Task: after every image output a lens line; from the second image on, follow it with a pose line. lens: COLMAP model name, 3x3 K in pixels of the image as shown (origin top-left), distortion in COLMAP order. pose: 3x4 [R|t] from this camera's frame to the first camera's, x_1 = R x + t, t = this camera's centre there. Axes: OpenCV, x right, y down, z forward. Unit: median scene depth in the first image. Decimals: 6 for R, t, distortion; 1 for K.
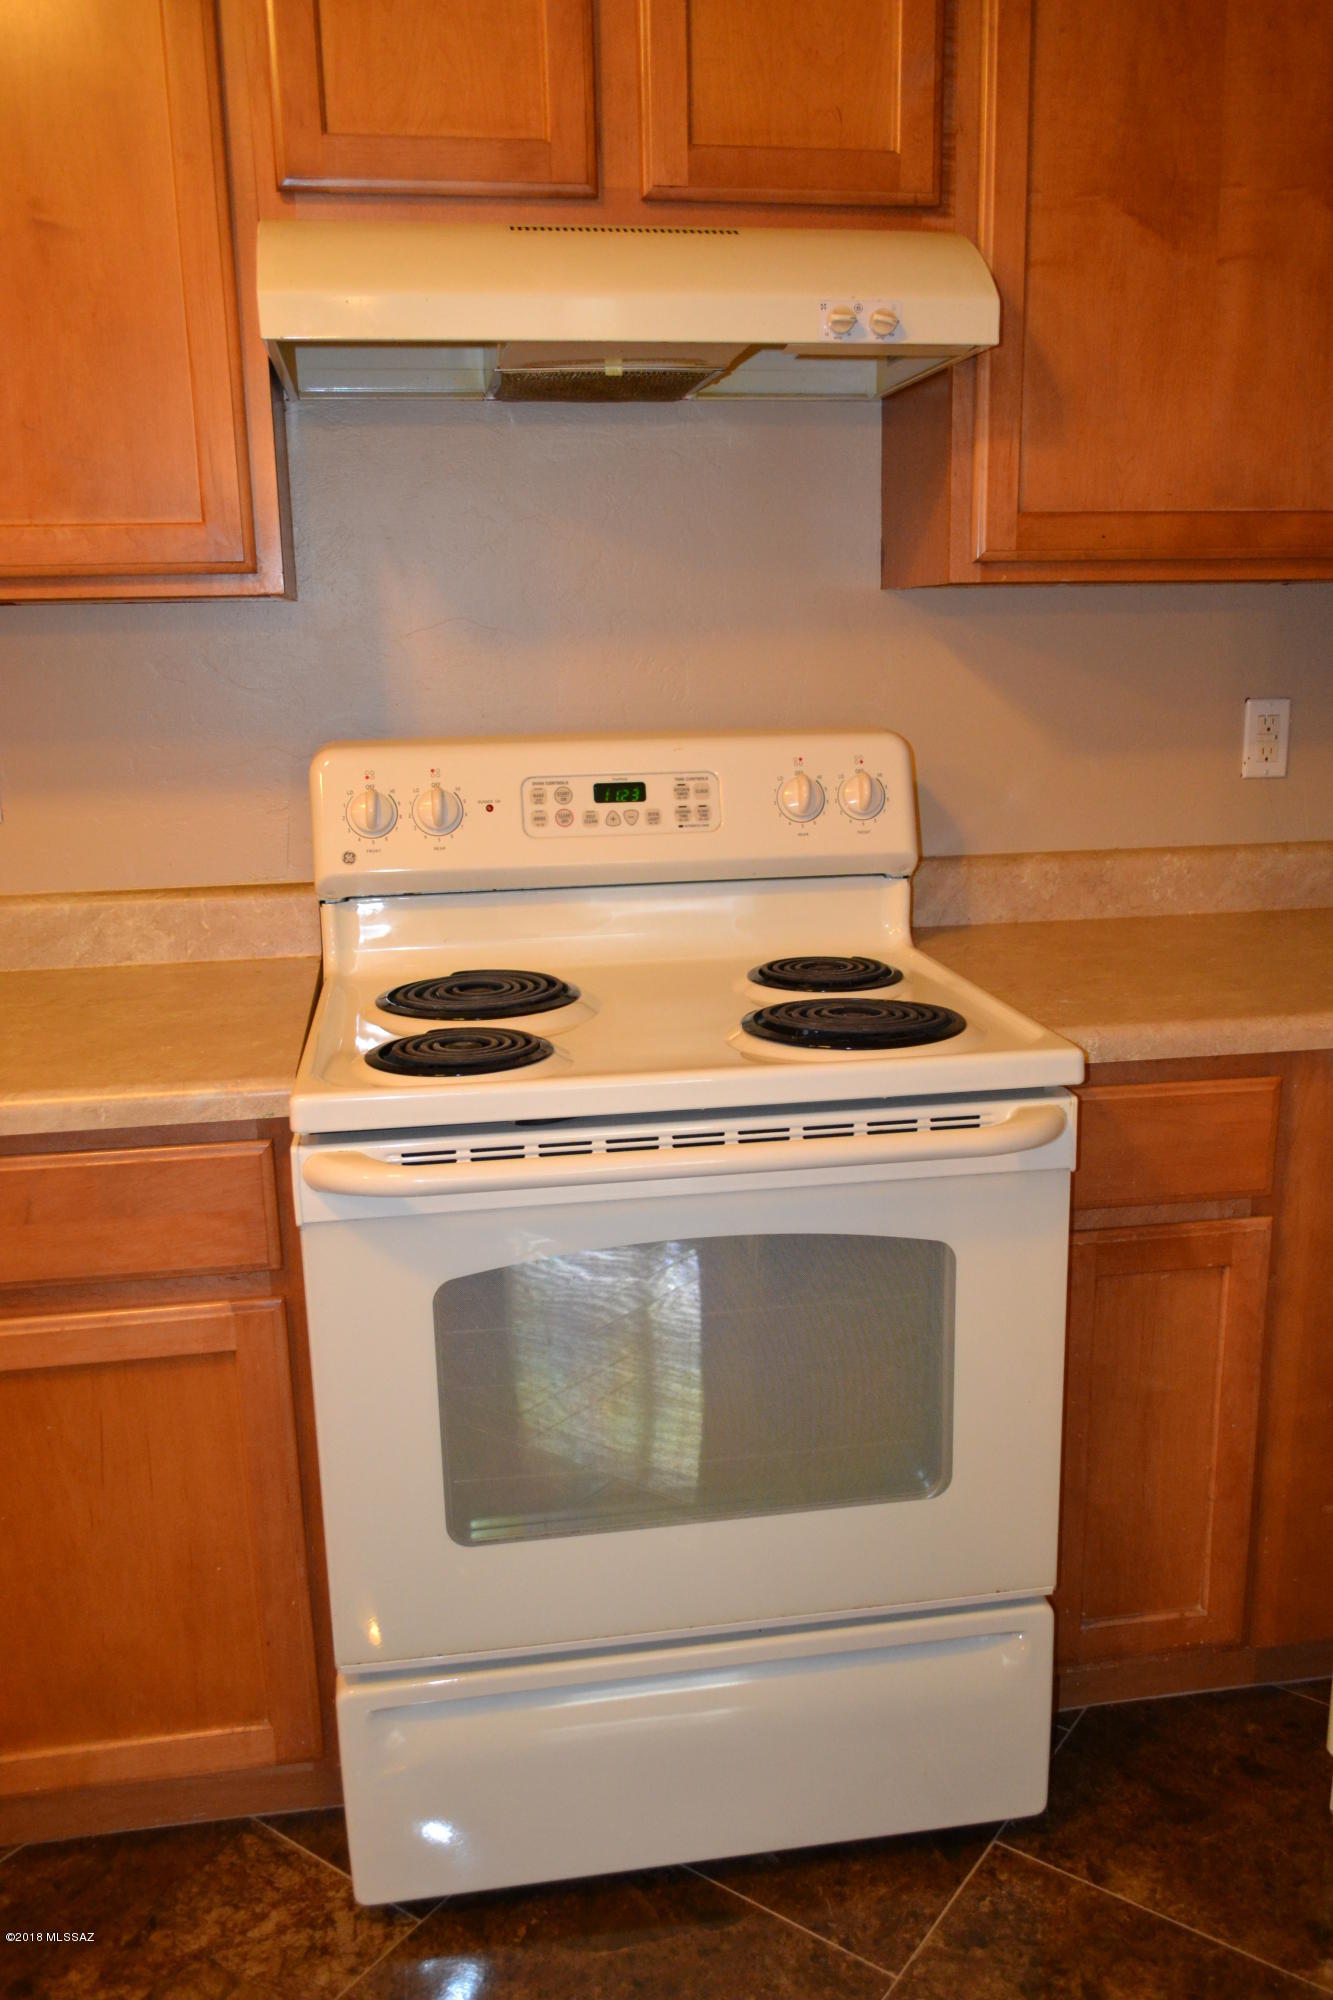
lens RADIAL K [[1588.9, 0, 667.8], [0, 1588.9, 1008.1], [0, 0, 1]] dist [-0.009479, -0.000110]
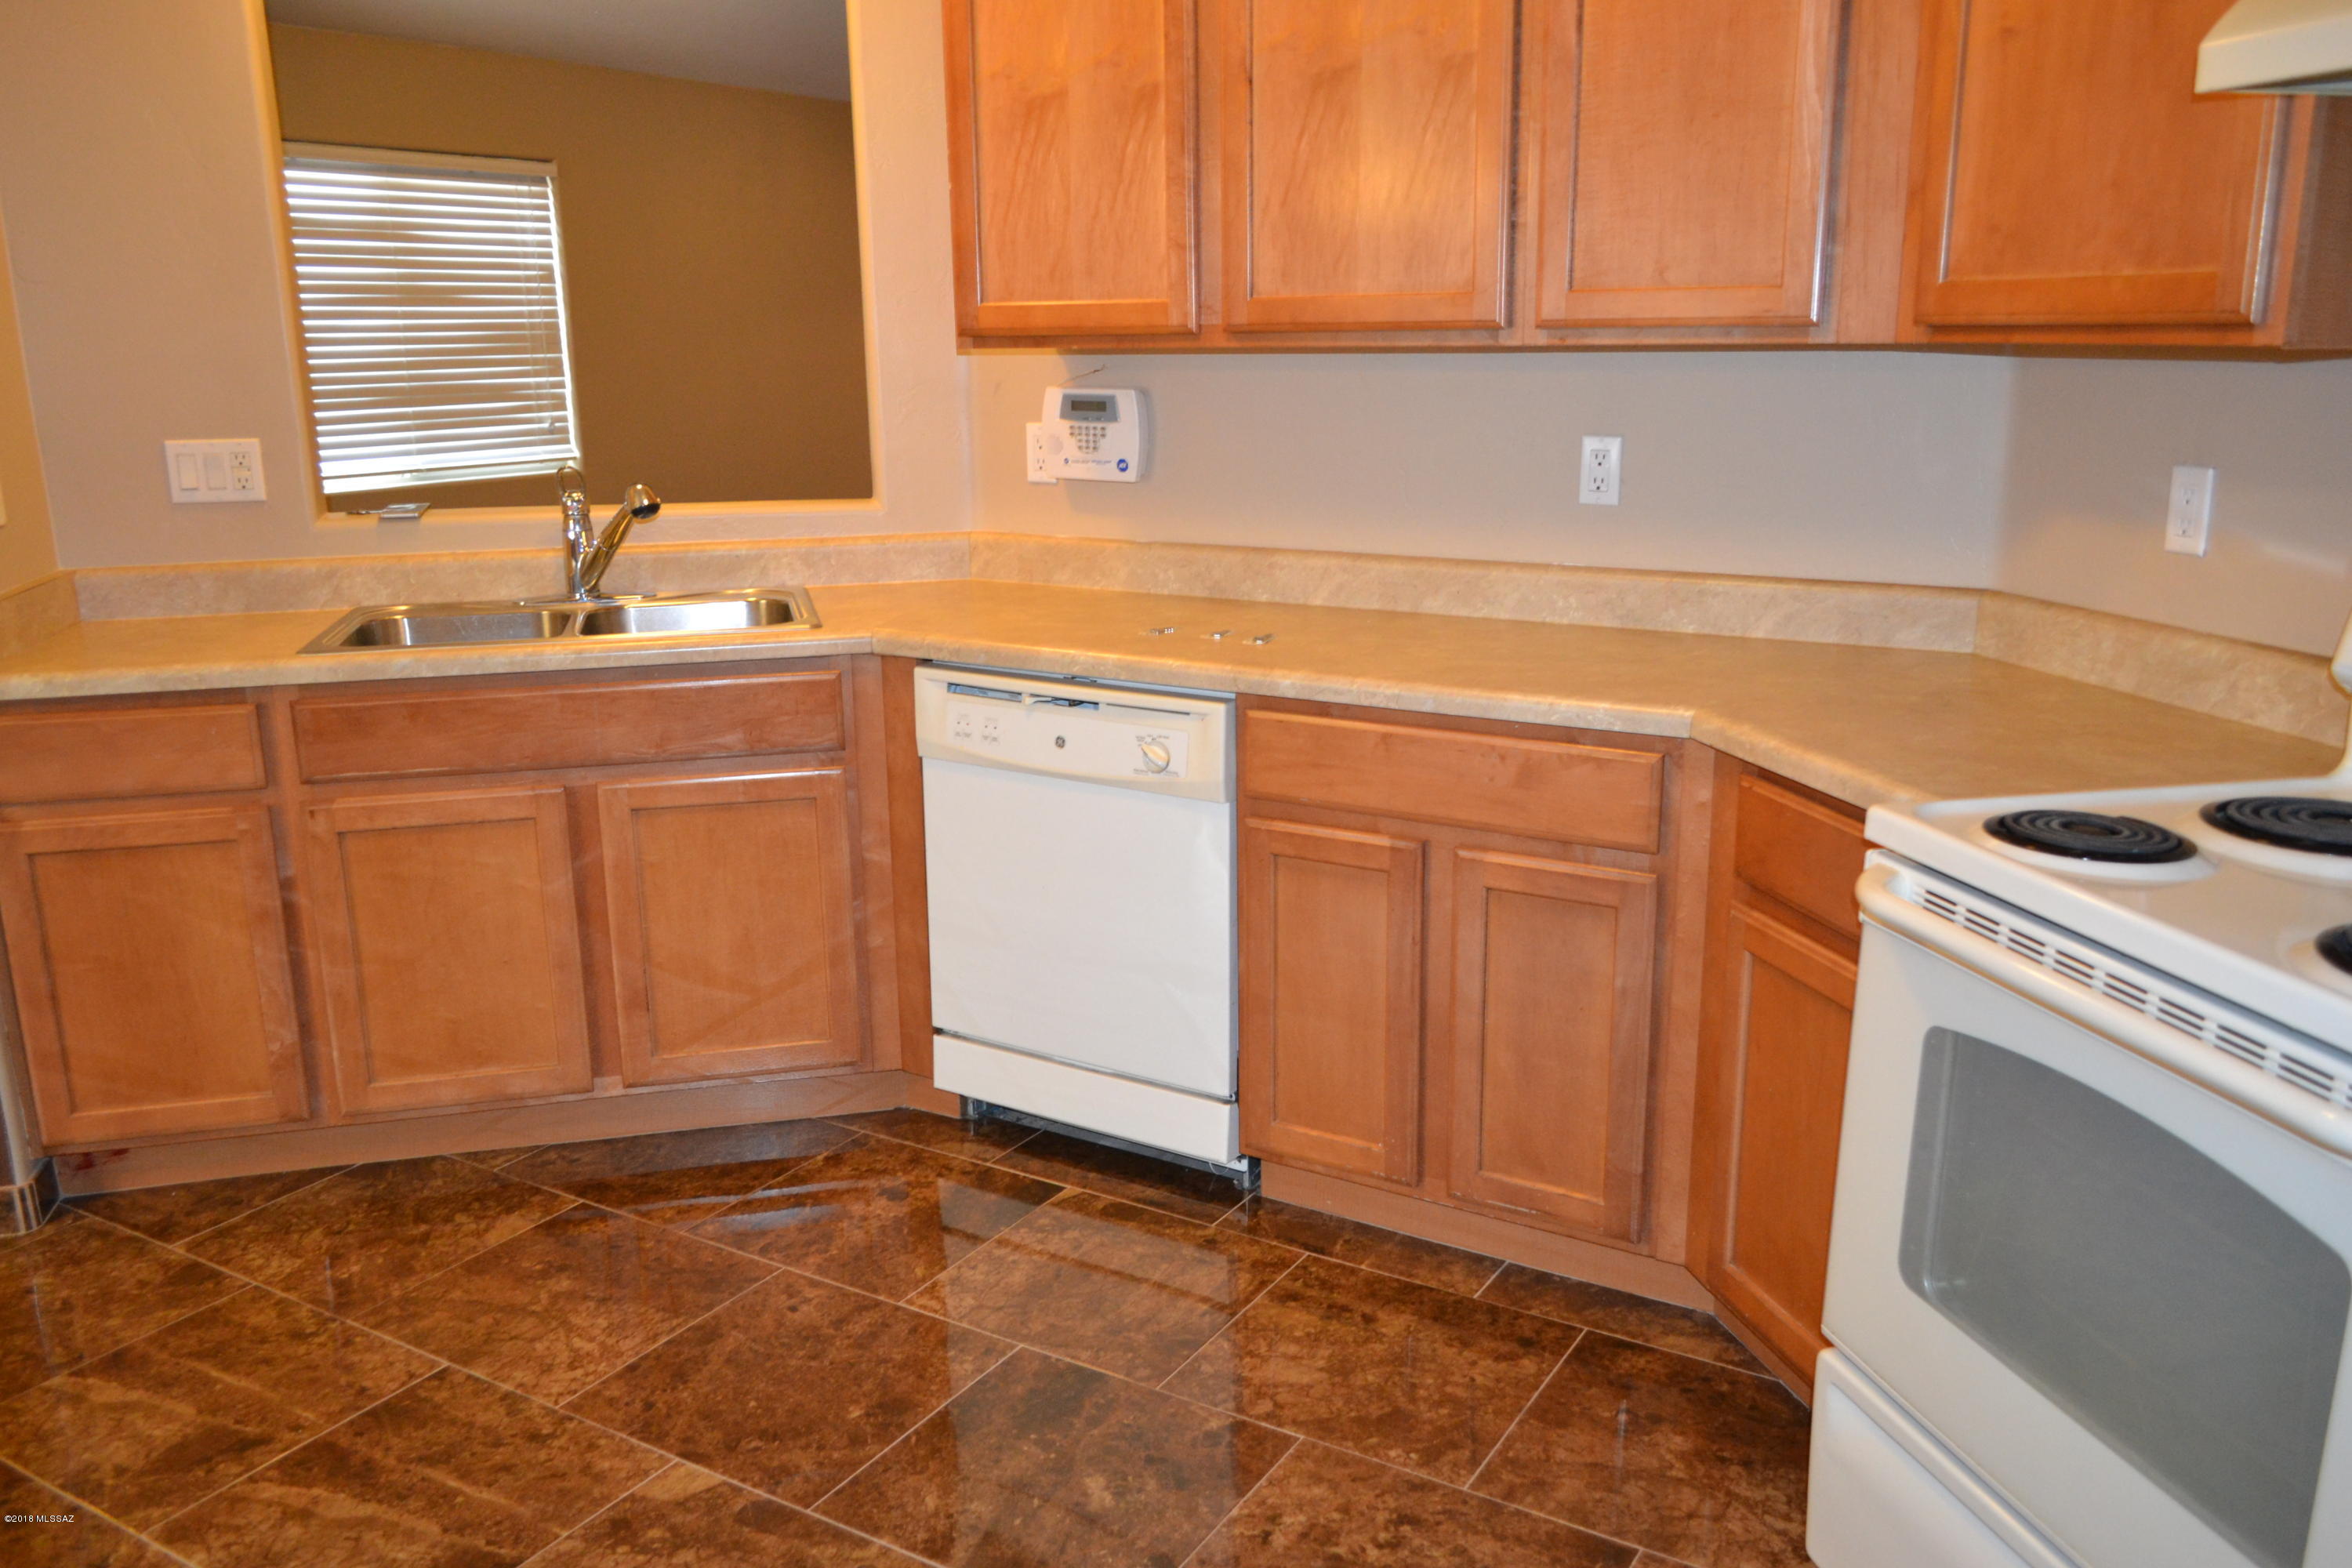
lens RADIAL K [[1868.6, 0, 1161.6], [0, 1868.6, 794.0], [0, 0, 1]] dist [-0.009479, -0.000110]
pose [[0.084119, 0.258197, -0.962423, 0.762279], [-0.221856, 0.946456, 0.234522, -0.115664], [0.971444, 0.193792, 0.136897, 0.250730]]
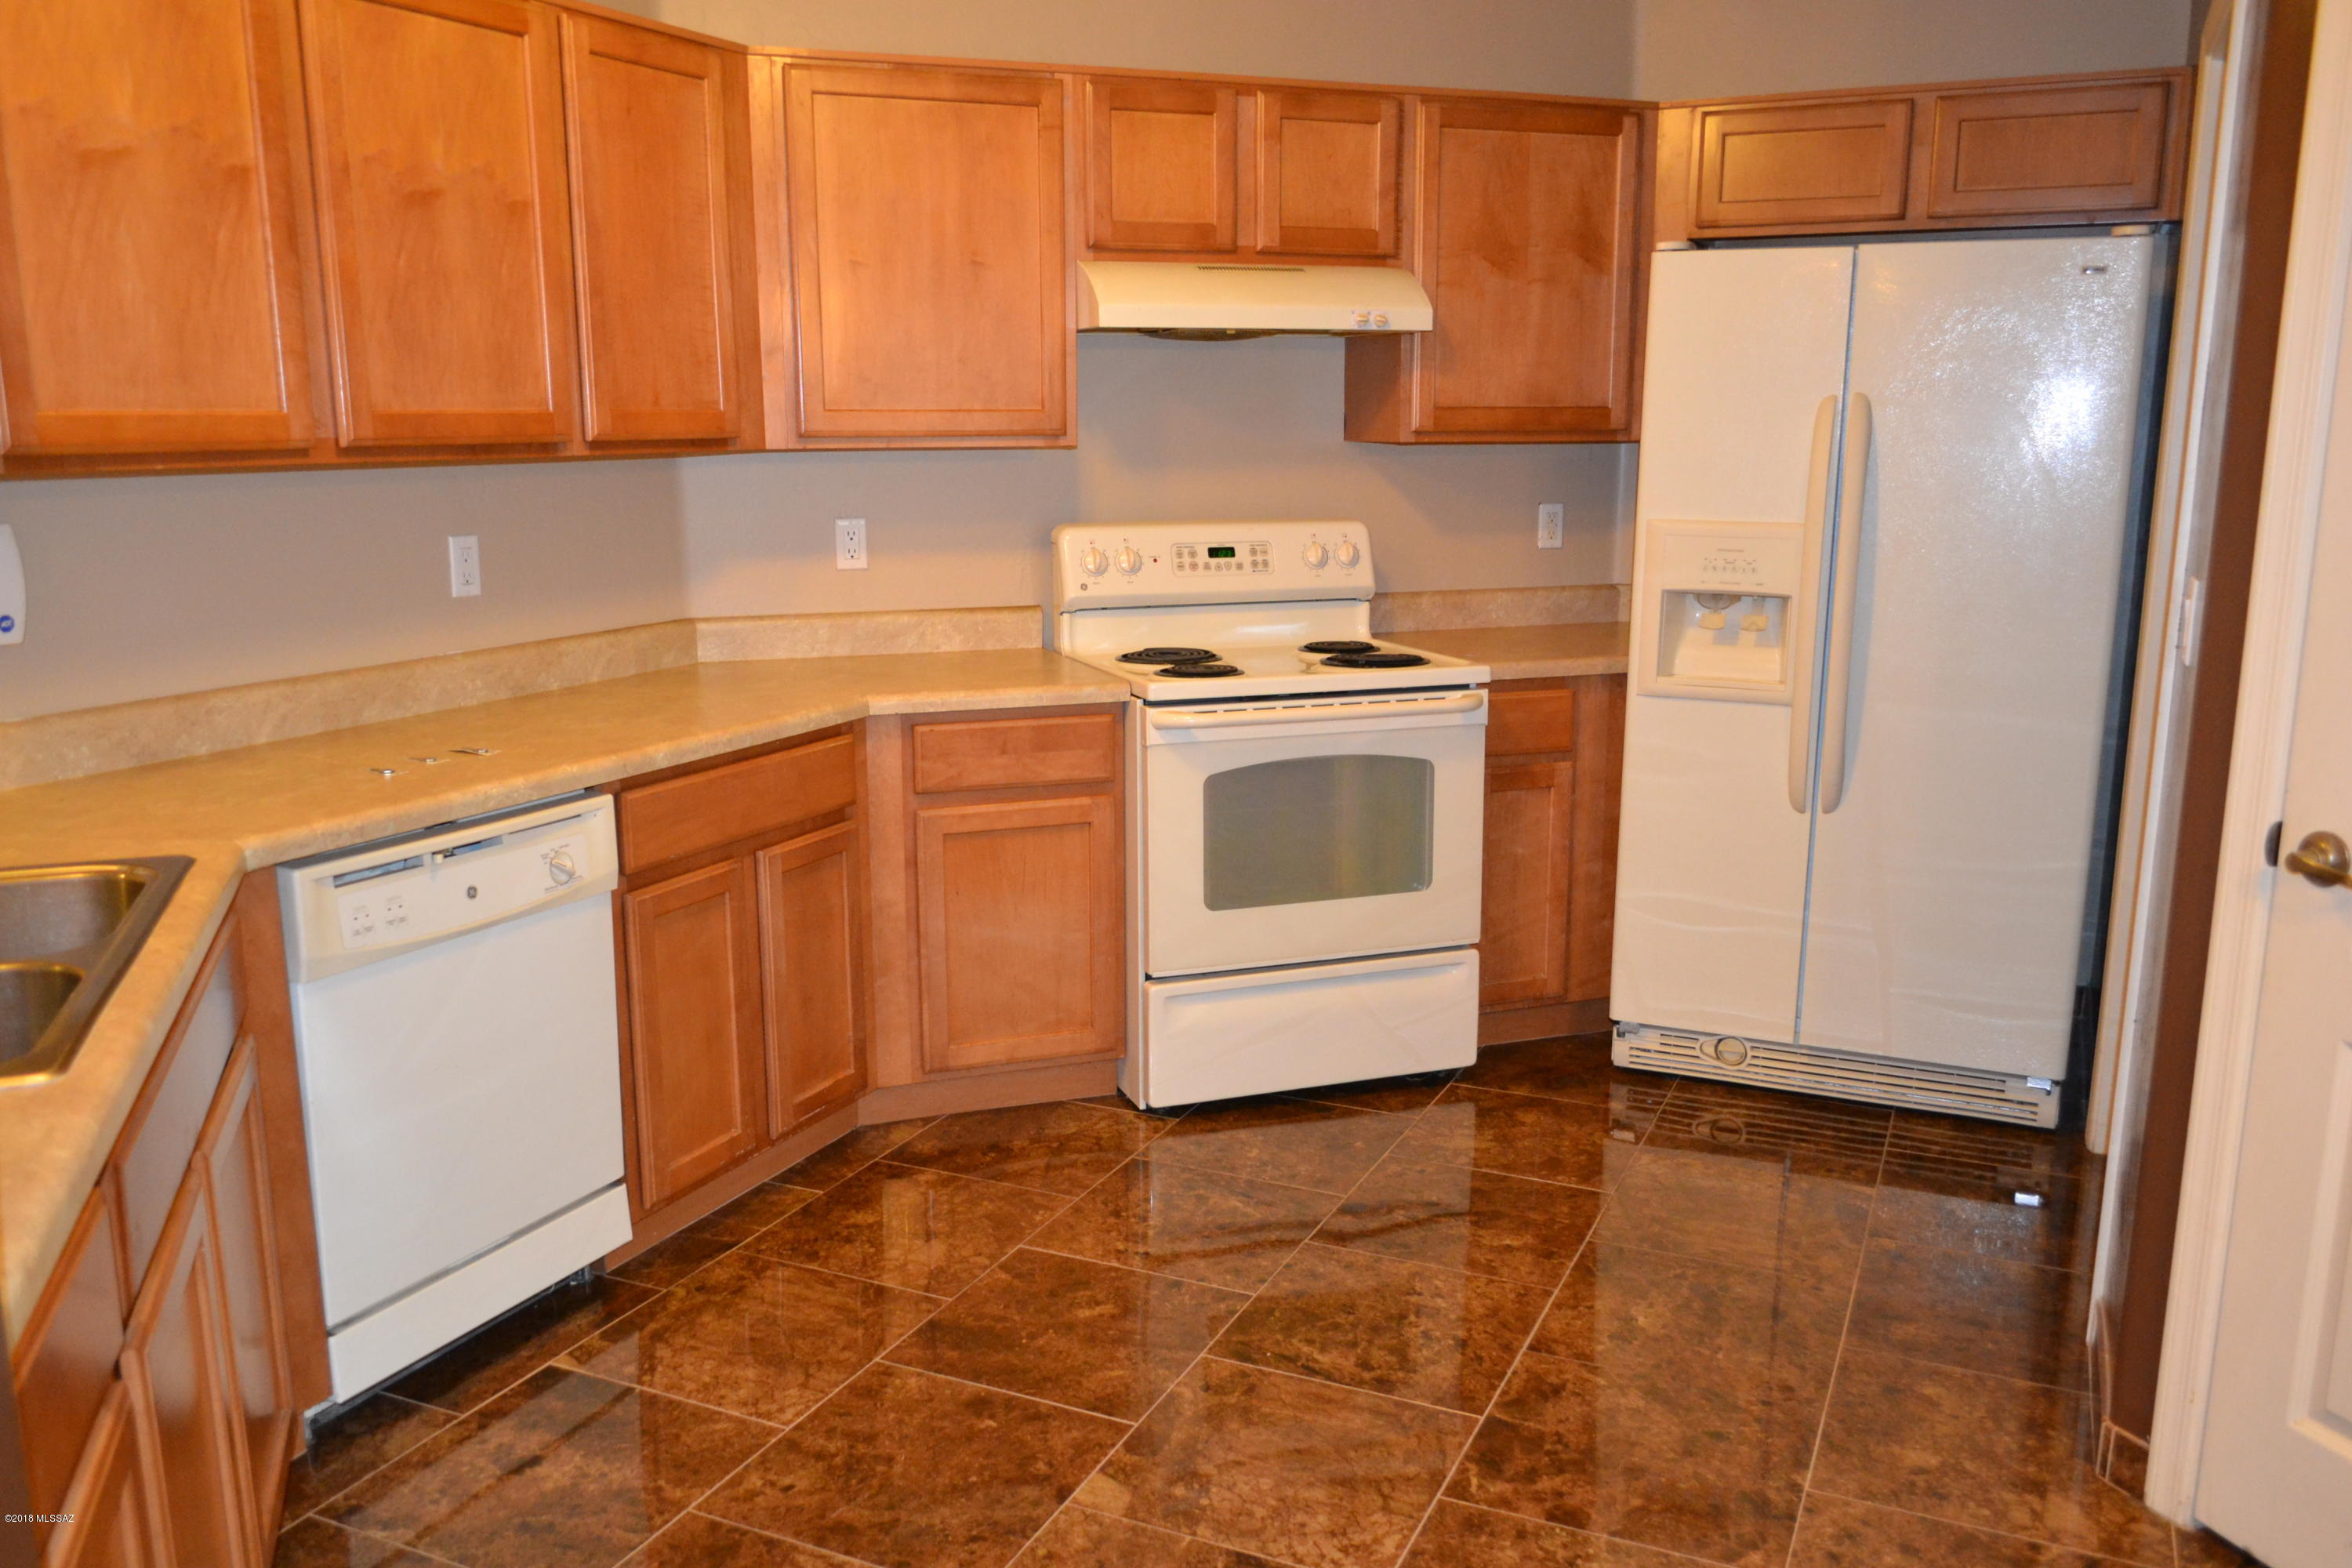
lens RADIAL K [[1868.6, 0, 1160.1], [0, 1868.6, 789.0], [0, 0, 1]] dist [-0.009479, -0.000110]
pose [[0.982272, -0.021521, 0.186219, -0.536780], [0.028633, 0.998956, -0.035585, 0.222564], [-0.185259, 0.040286, 0.981864, -1.146170]]
